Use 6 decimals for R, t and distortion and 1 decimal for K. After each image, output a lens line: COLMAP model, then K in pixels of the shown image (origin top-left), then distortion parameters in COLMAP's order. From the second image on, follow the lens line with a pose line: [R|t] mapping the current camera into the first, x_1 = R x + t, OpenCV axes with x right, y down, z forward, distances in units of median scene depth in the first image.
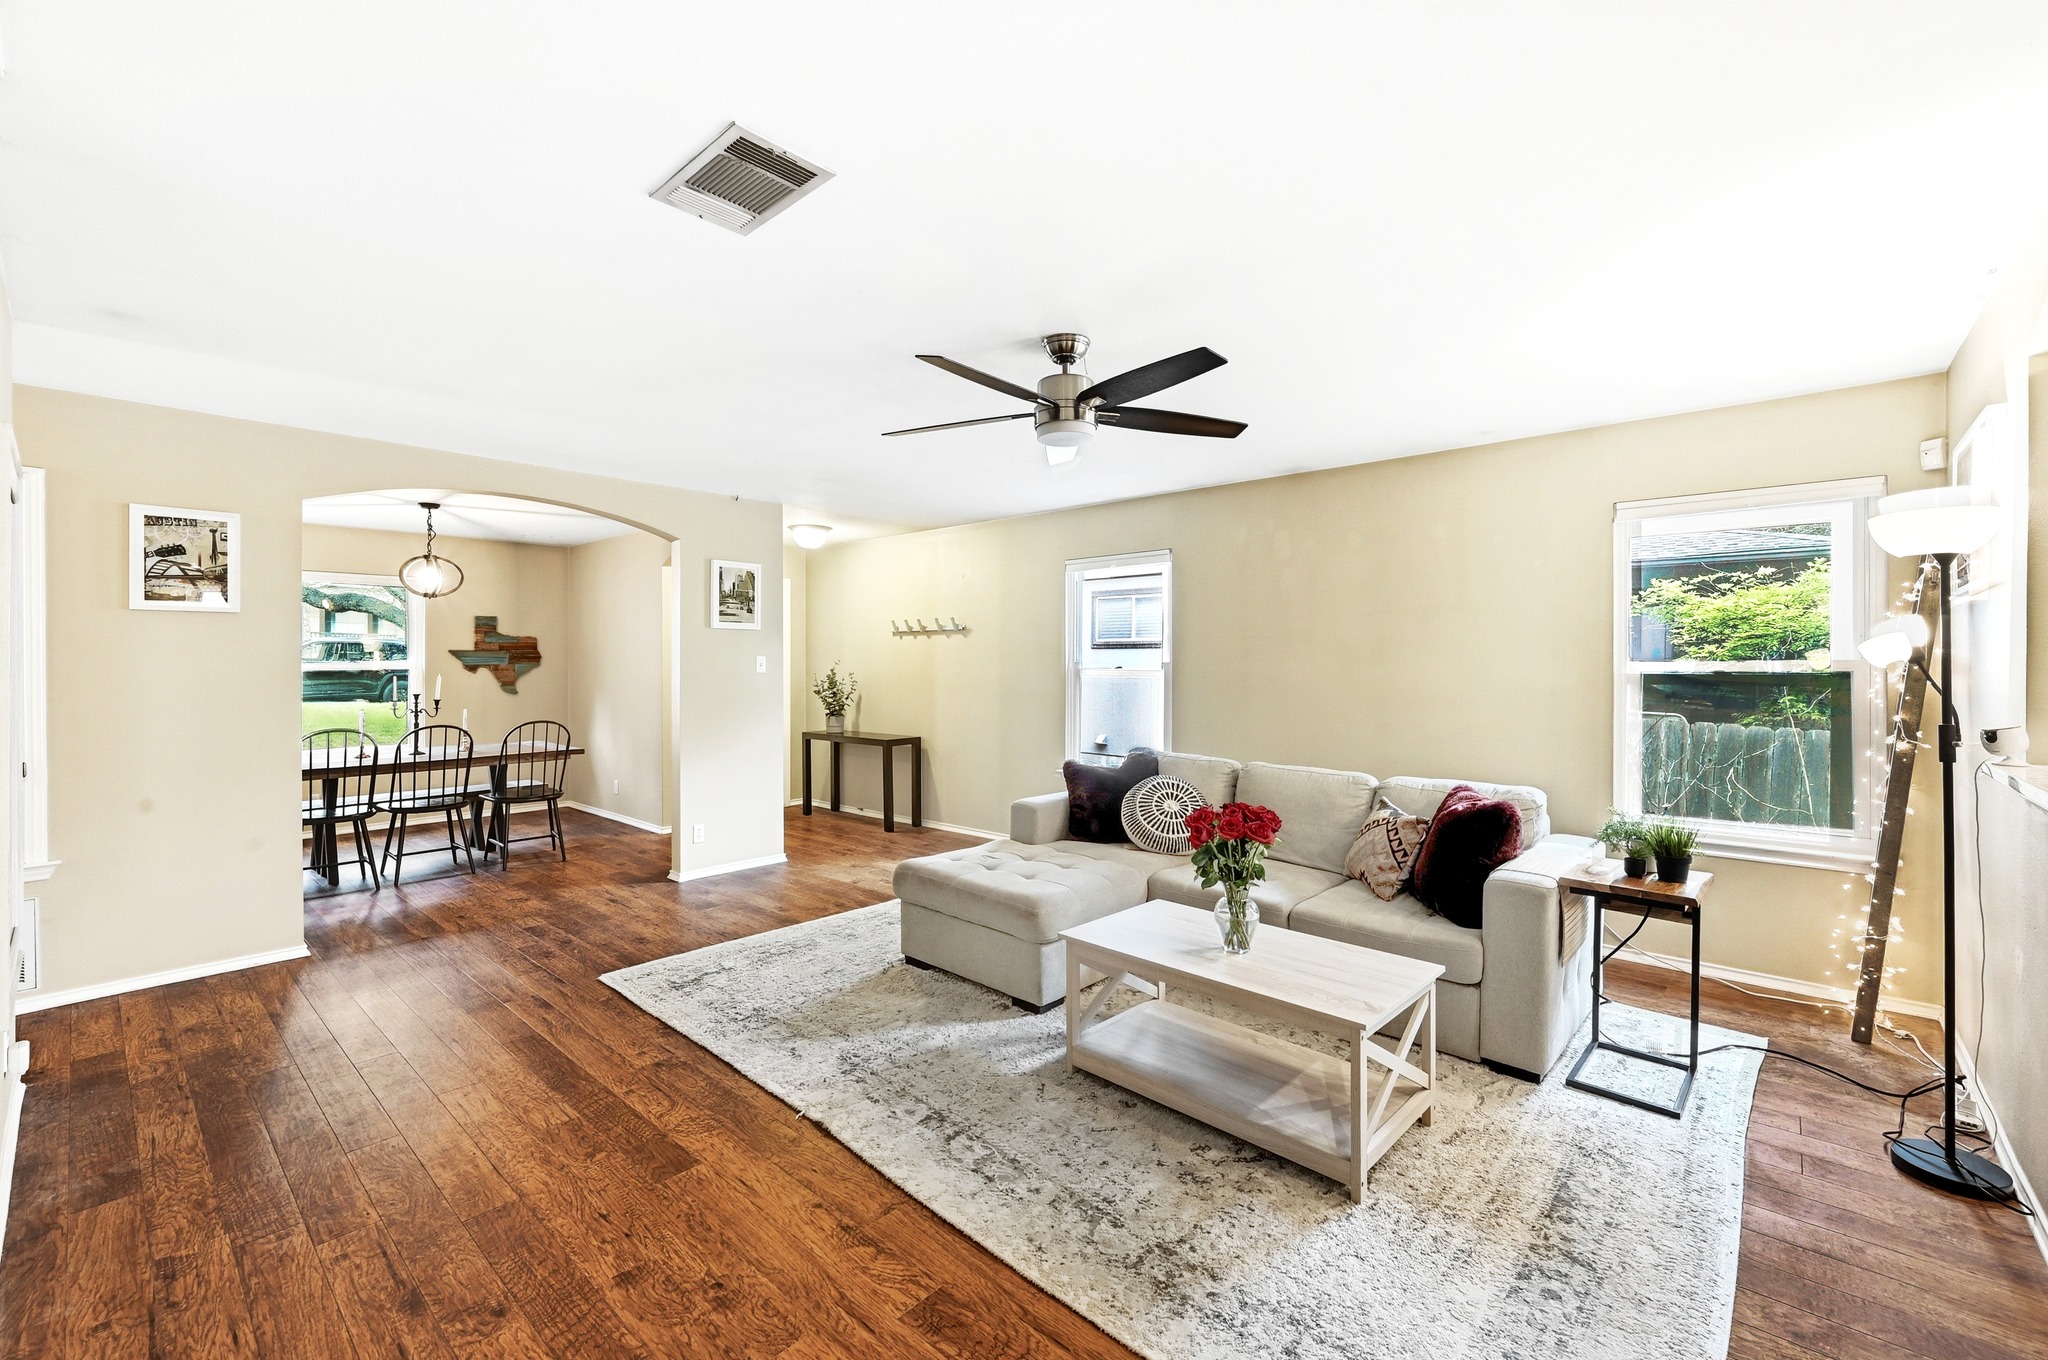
lens RADIAL K [[831.4, 0, 1036.7], [0, 831.4, 659.1], [0, 0, 1]] dist [0.003253, -0.001529]
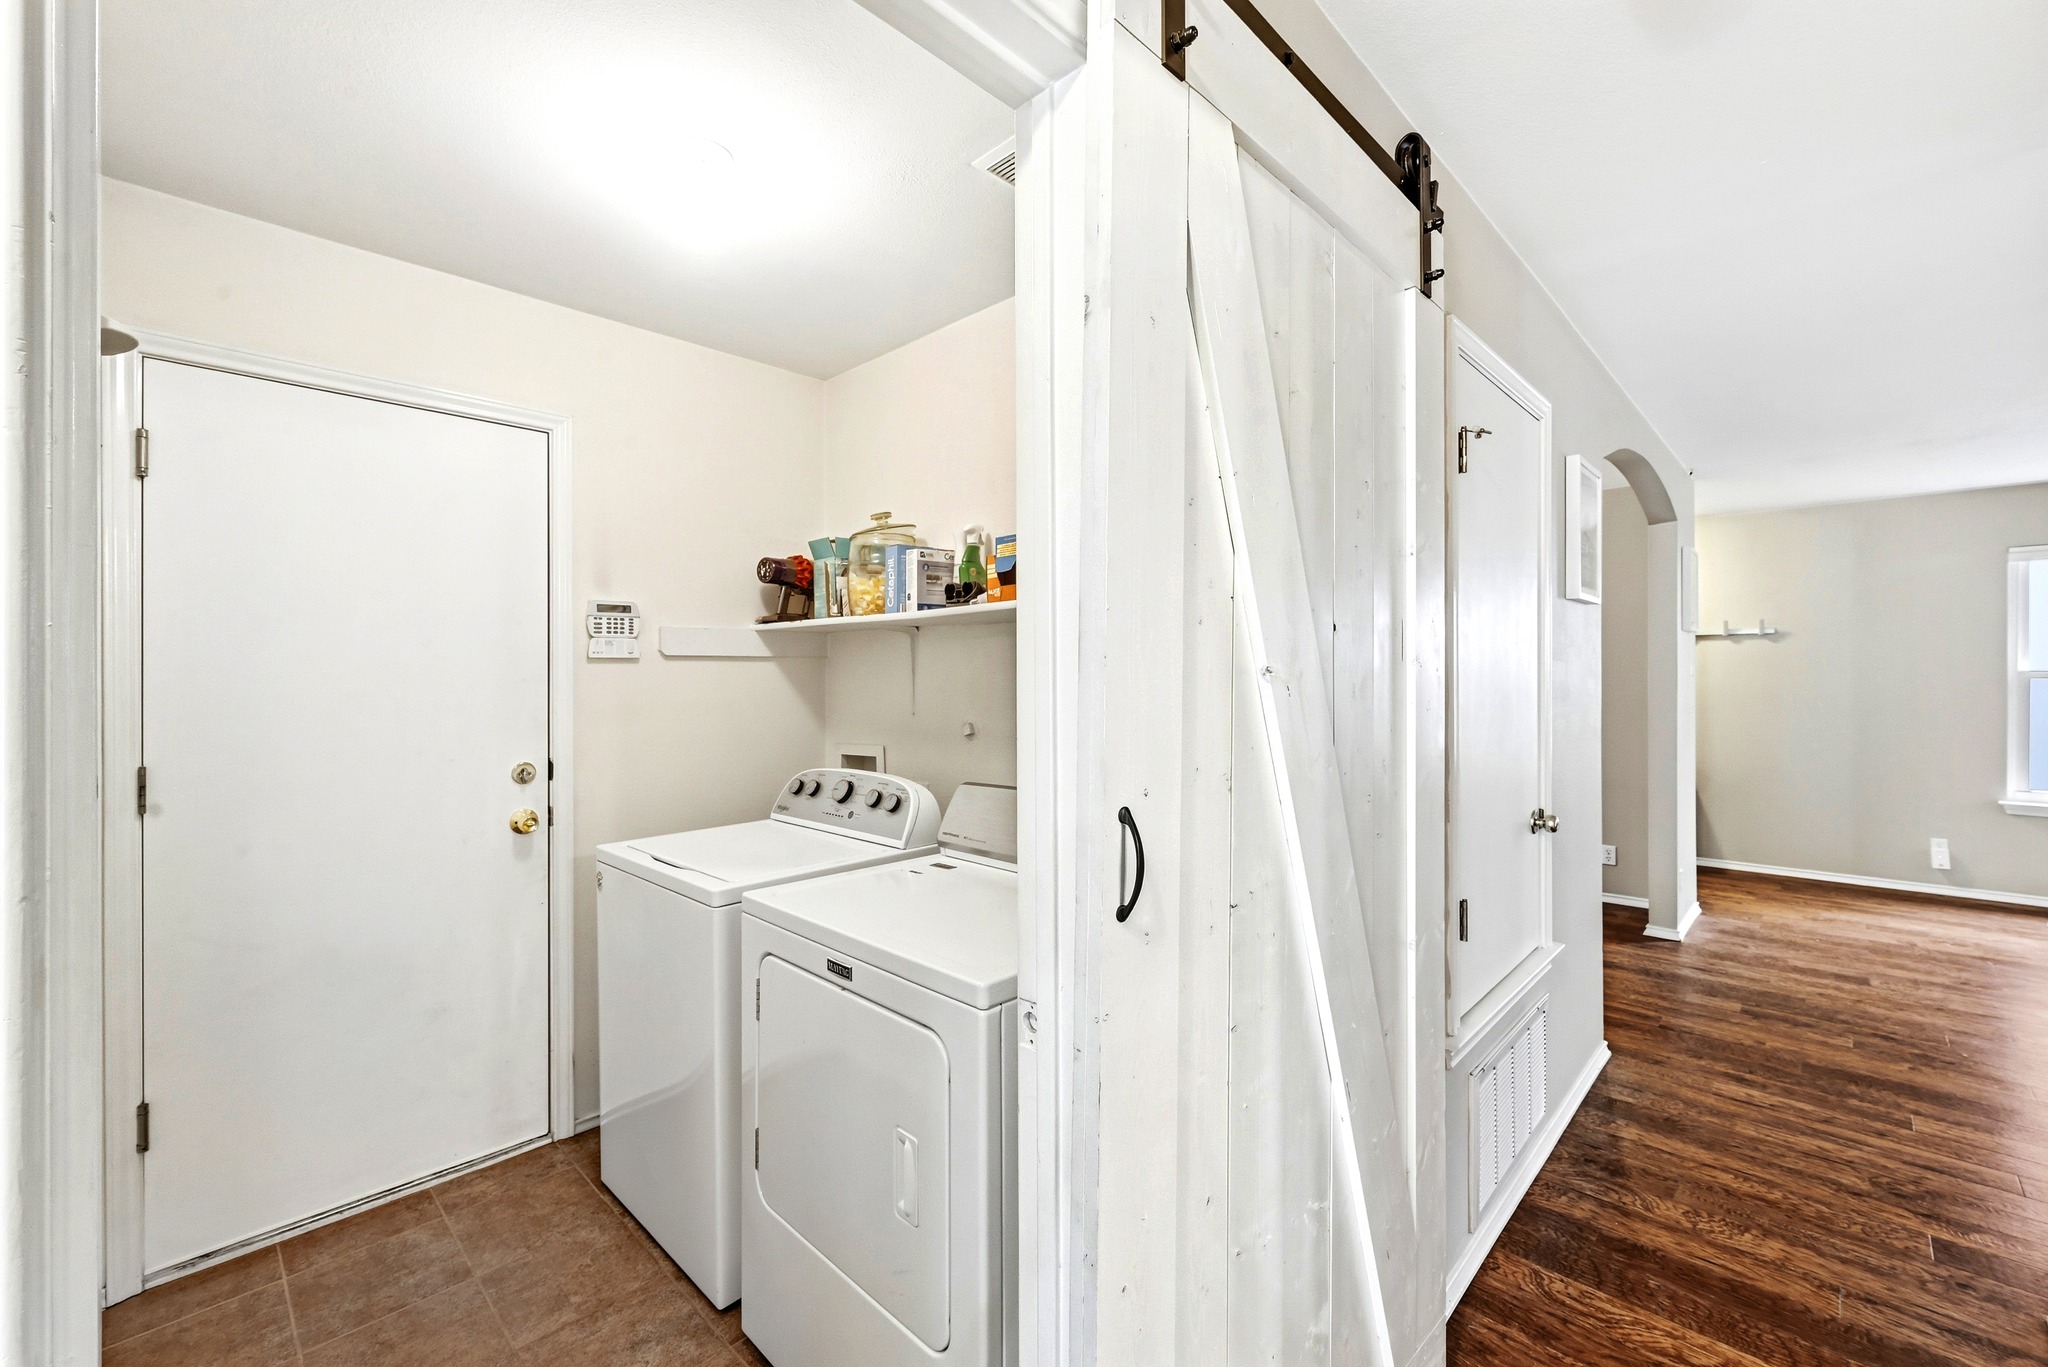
lens RADIAL K [[831.4, 0, 1053.6], [0, 831.4, 675.4], [0, 0, 1]] dist [0.003253, -0.001529]
pose [[0.999485, 0.000454, -0.032089, -1.785100], [-0.000046, 0.999919, 0.012724, -0.008725], [0.032092, -0.012716, 0.999404, 0.279946]]
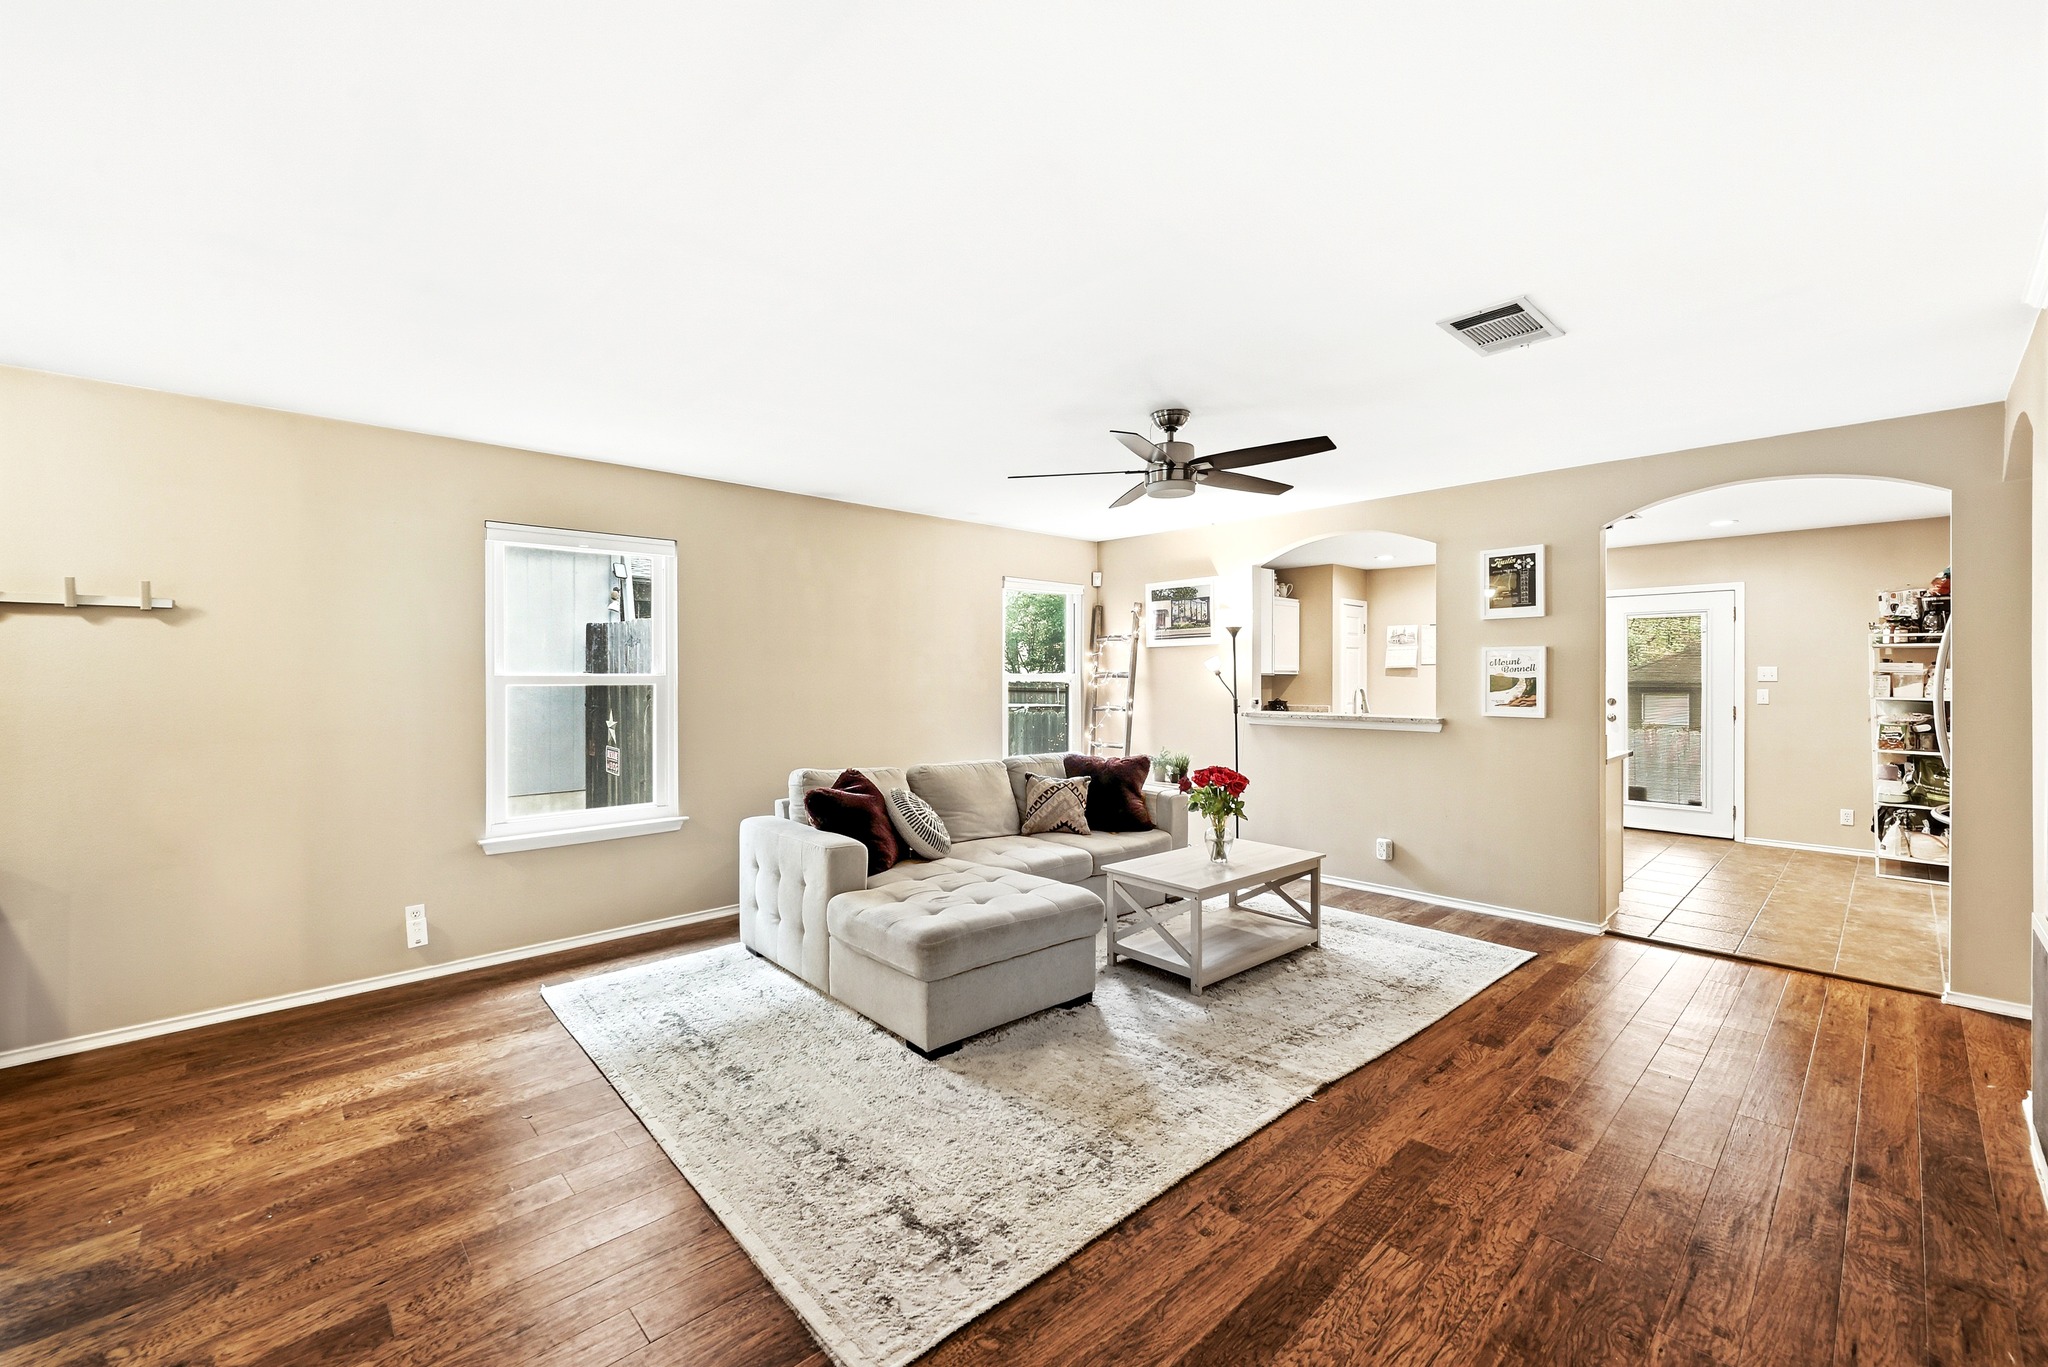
lens RADIAL K [[831.4, 0, 991.2], [0, 831.4, 679.5], [0, 0, 1]] dist [0.003253, -0.001529]
pose [[0.113788, -0.000958, 0.993505, -1.147554], [-0.001711, 0.999998, 0.001160, 0.008850], [-0.993504, -0.001832, 0.113786, 1.061733]]
